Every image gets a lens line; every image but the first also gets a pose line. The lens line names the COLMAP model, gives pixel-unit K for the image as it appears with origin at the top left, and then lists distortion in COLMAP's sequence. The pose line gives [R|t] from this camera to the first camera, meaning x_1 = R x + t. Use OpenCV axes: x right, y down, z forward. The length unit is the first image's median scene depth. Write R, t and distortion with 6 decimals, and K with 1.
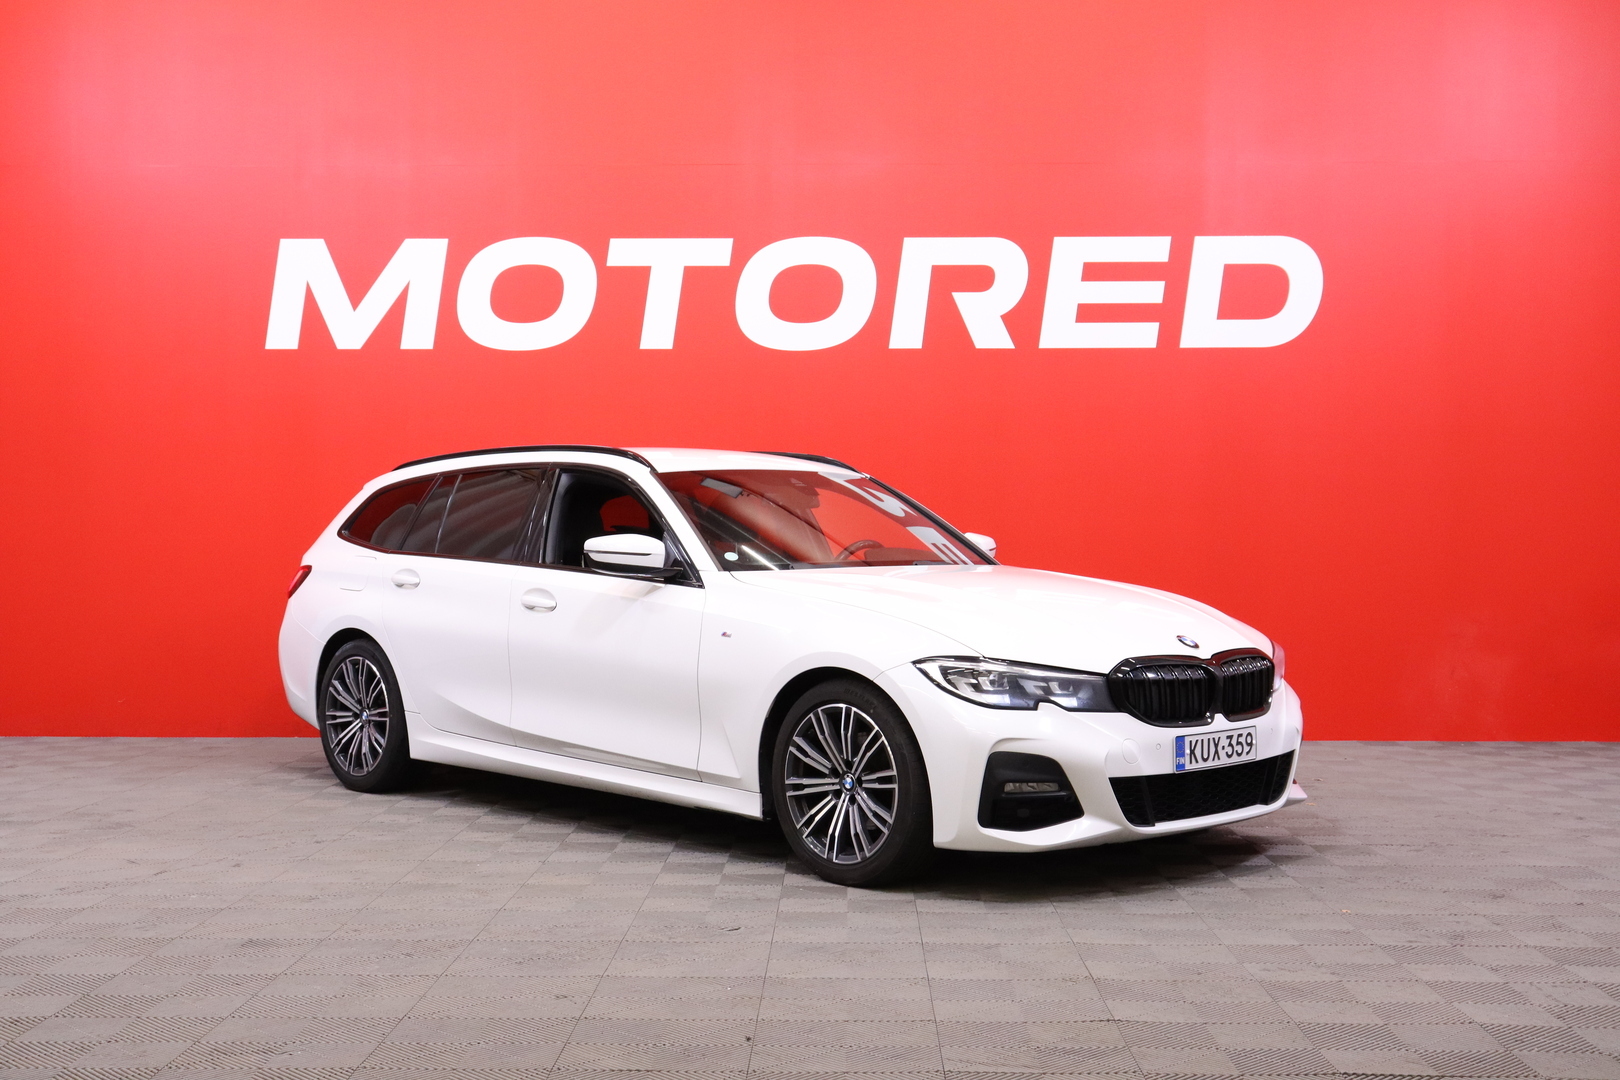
lens RADIAL K [[1773.4, 0, 810.0], [0, 1773.4, 540.0], [0, 0, 1]] dist [-0.003747, -0.007556]
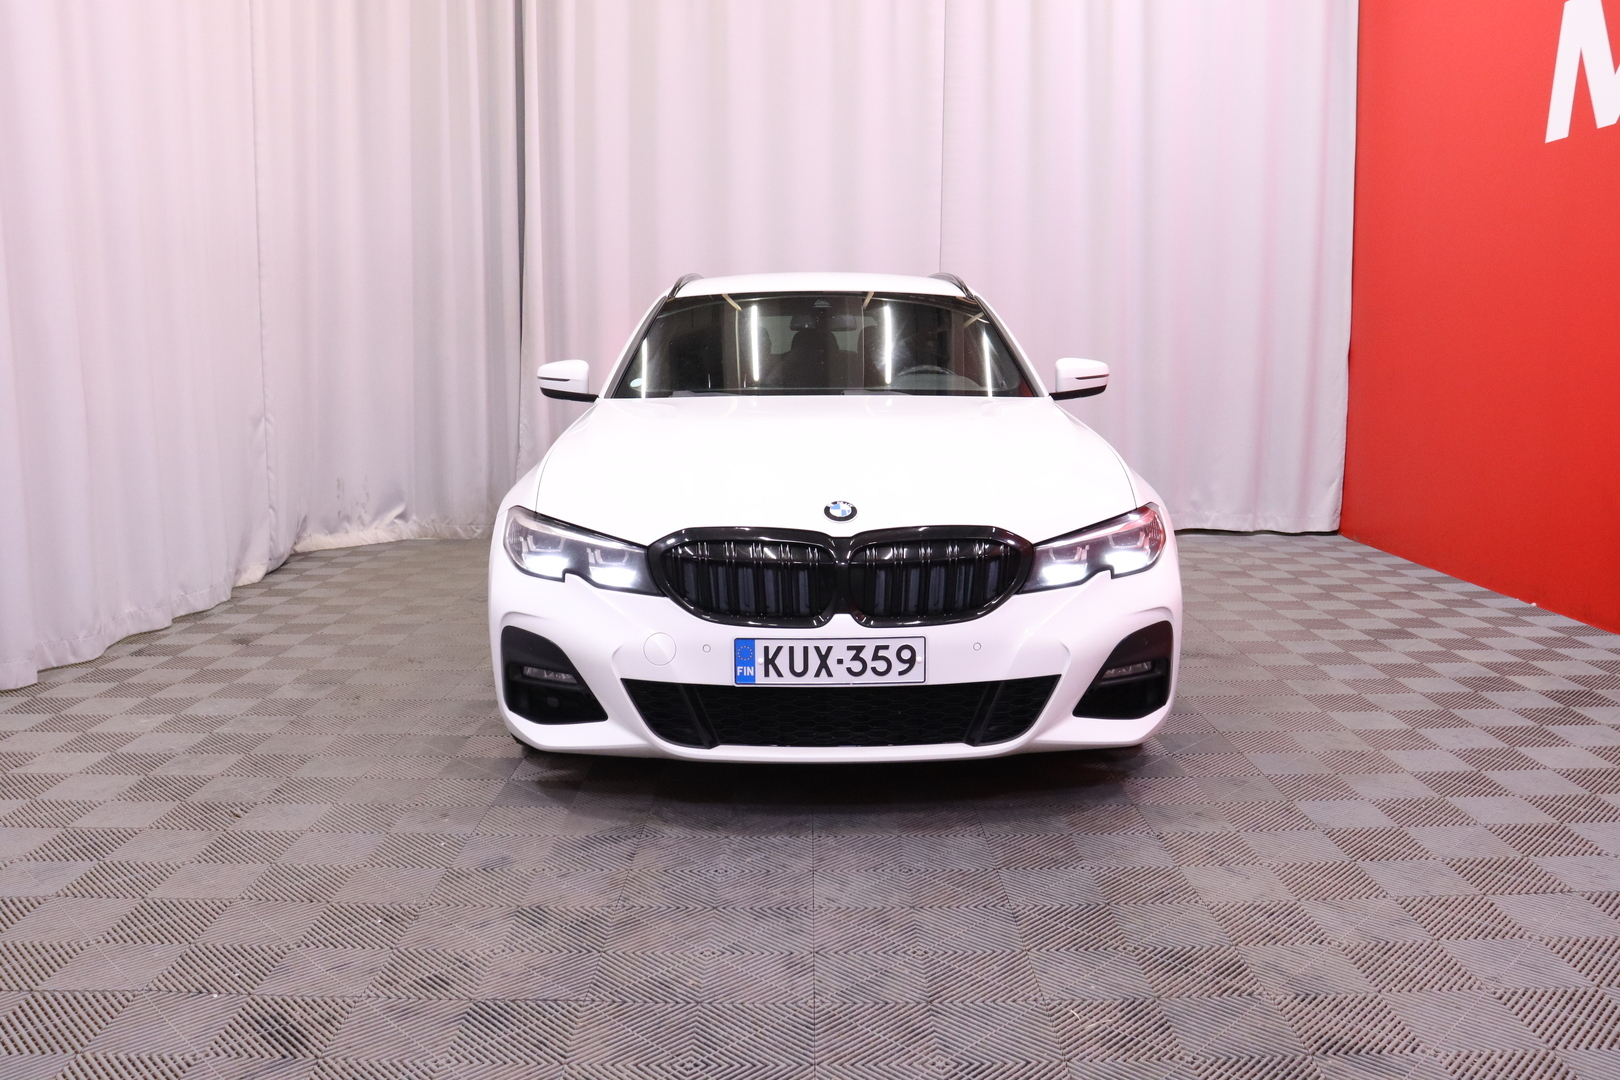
lens RADIAL K [[1278.3, 0, 810.0], [0, 1278.3, 540.0], [0, 0, 1]] dist [-0.136509, 0.076049]
pose [[0.742234, 0.094149, -0.663495, 0.569488], [0.001125, 0.989905, 0.141725, -0.005843], [0.670140, -0.105939, 0.734635, 0.618570]]
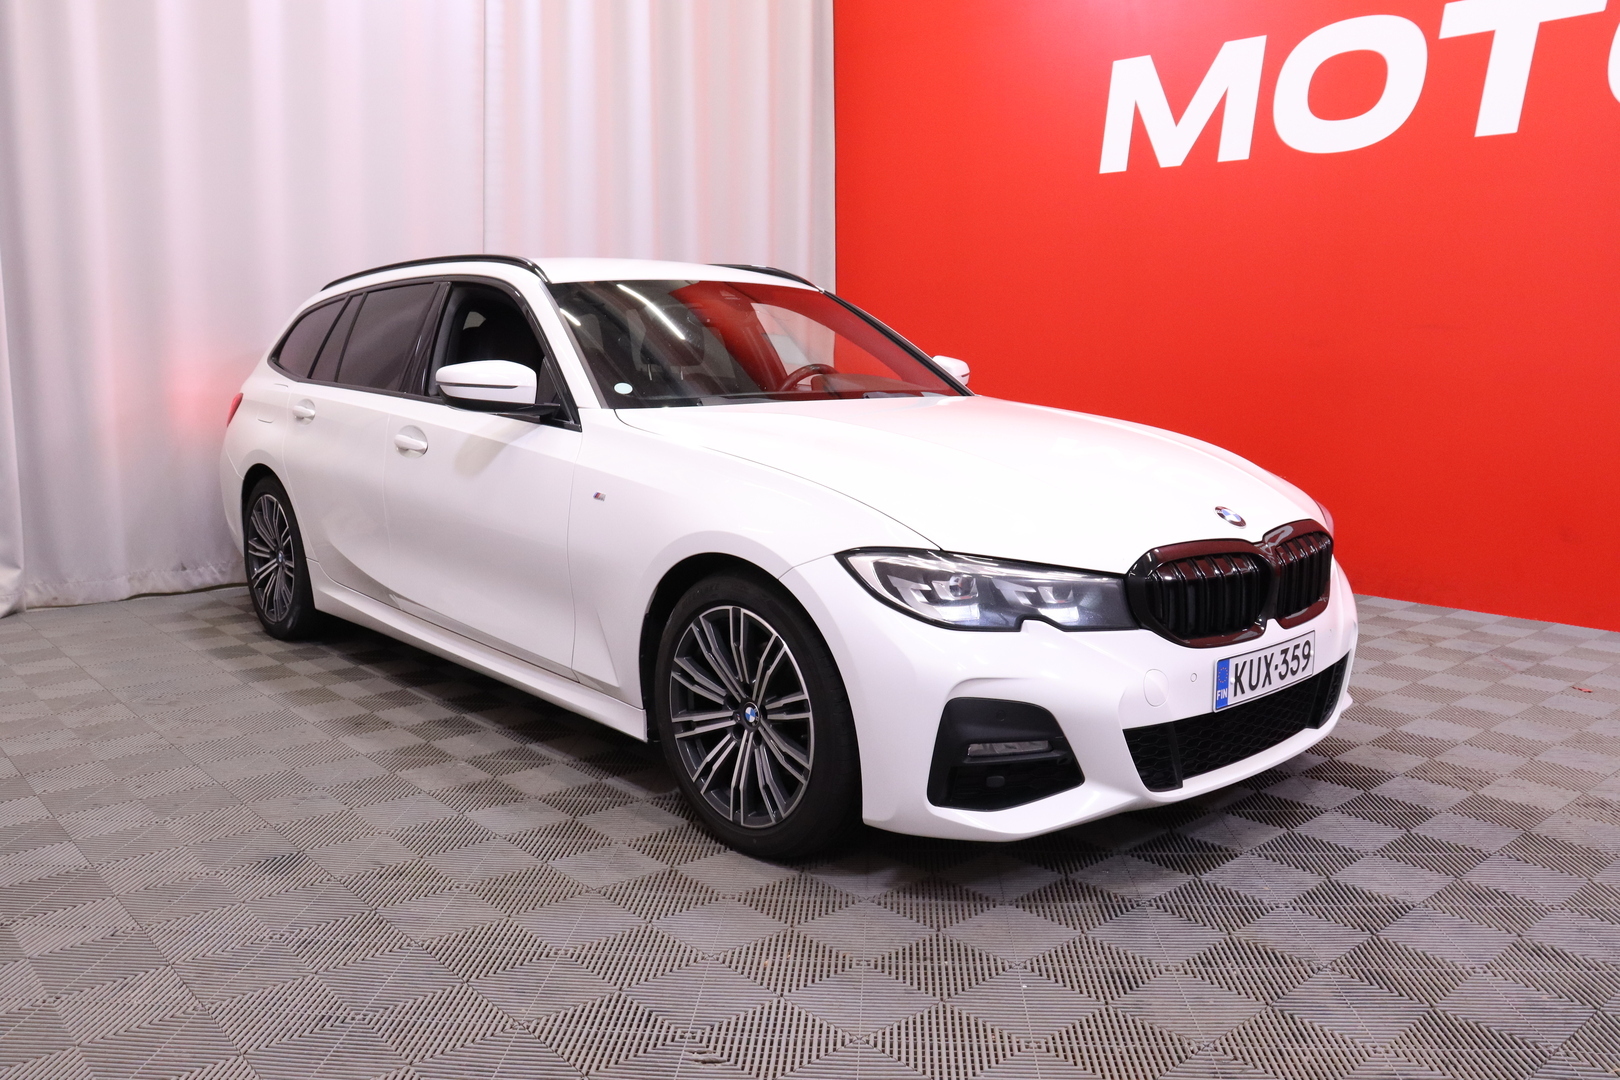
lens RADIAL K [[1278.3, 0, 810.0], [0, 1278.3, 540.0], [0, 0, 1]] dist [-0.136509, 0.076049]
pose [[0.999706, 0.004301, -0.023861, 0.057880], [-0.000851, 0.989757, 0.142757, -0.005350], [0.024231, -0.142695, 0.989470, 0.507291]]
